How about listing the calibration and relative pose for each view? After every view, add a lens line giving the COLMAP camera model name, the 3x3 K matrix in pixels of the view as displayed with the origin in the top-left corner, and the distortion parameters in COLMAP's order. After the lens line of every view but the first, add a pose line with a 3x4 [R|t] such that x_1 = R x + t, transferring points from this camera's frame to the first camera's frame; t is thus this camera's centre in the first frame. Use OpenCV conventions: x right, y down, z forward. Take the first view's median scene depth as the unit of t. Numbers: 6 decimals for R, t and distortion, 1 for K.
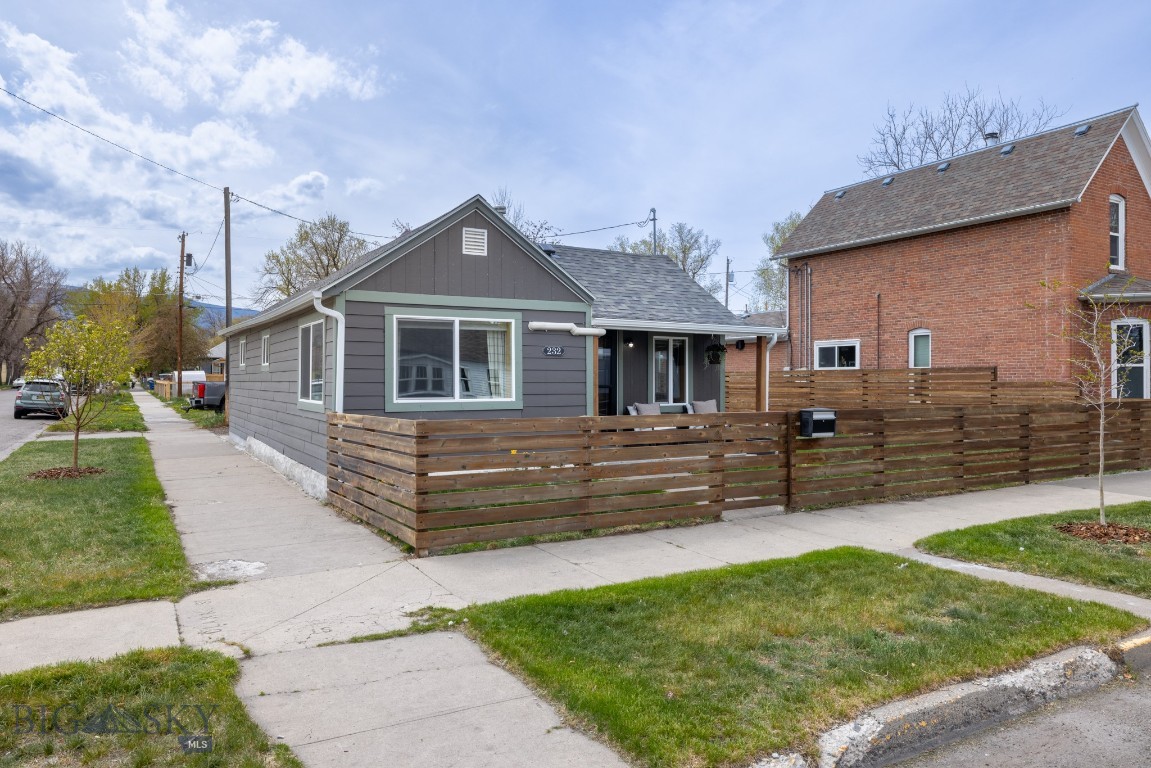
lens RADIAL K [[782.6, 0, 573.5], [0, 782.6, 378.6], [0, 0, 1]] dist [0.011233, -0.002212]
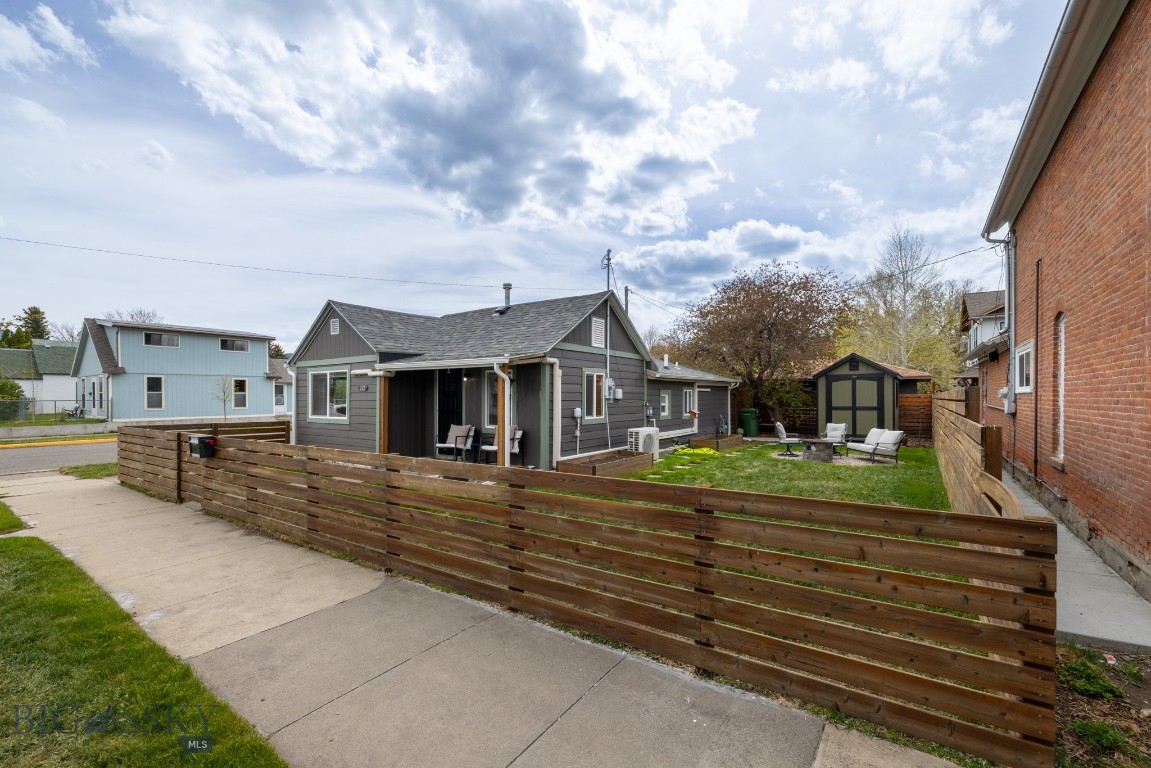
lens RADIAL K [[492.8, 0, 575.5], [0, 492.8, 390.7], [0, 0, 1]] dist [-0.001808, -0.000217]
pose [[0.441001, -0.011646, -0.897431, 0.698284], [0.007975, 0.999927, -0.009057, -0.011451], [0.897471, -0.003163, 0.441062, 0.636531]]
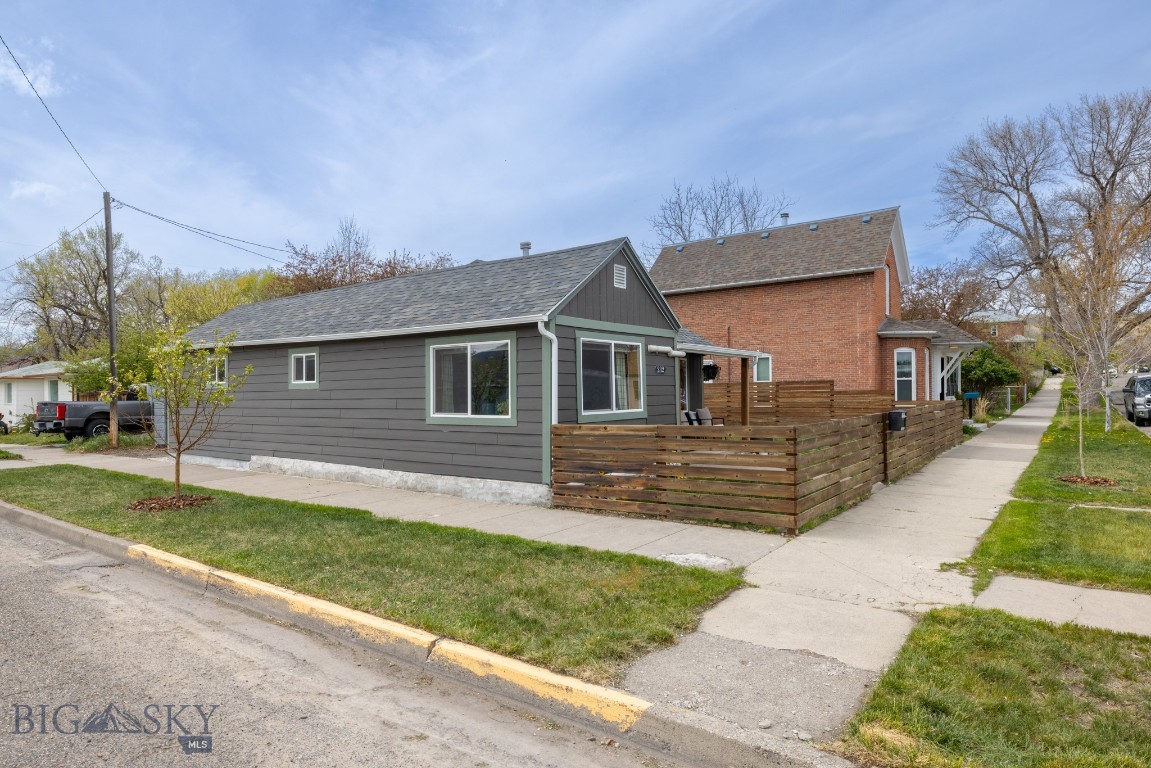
lens RADIAL K [[679.6, 0, 577.0], [0, 679.6, 393.0], [0, 0, 1]] dist [0.013774, -0.003758]
pose [[0.907567, -0.015670, 0.419615, -0.391598], [0.015722, 0.999871, 0.003335, -0.003162], [-0.419613, 0.003571, 0.907696, 0.067740]]
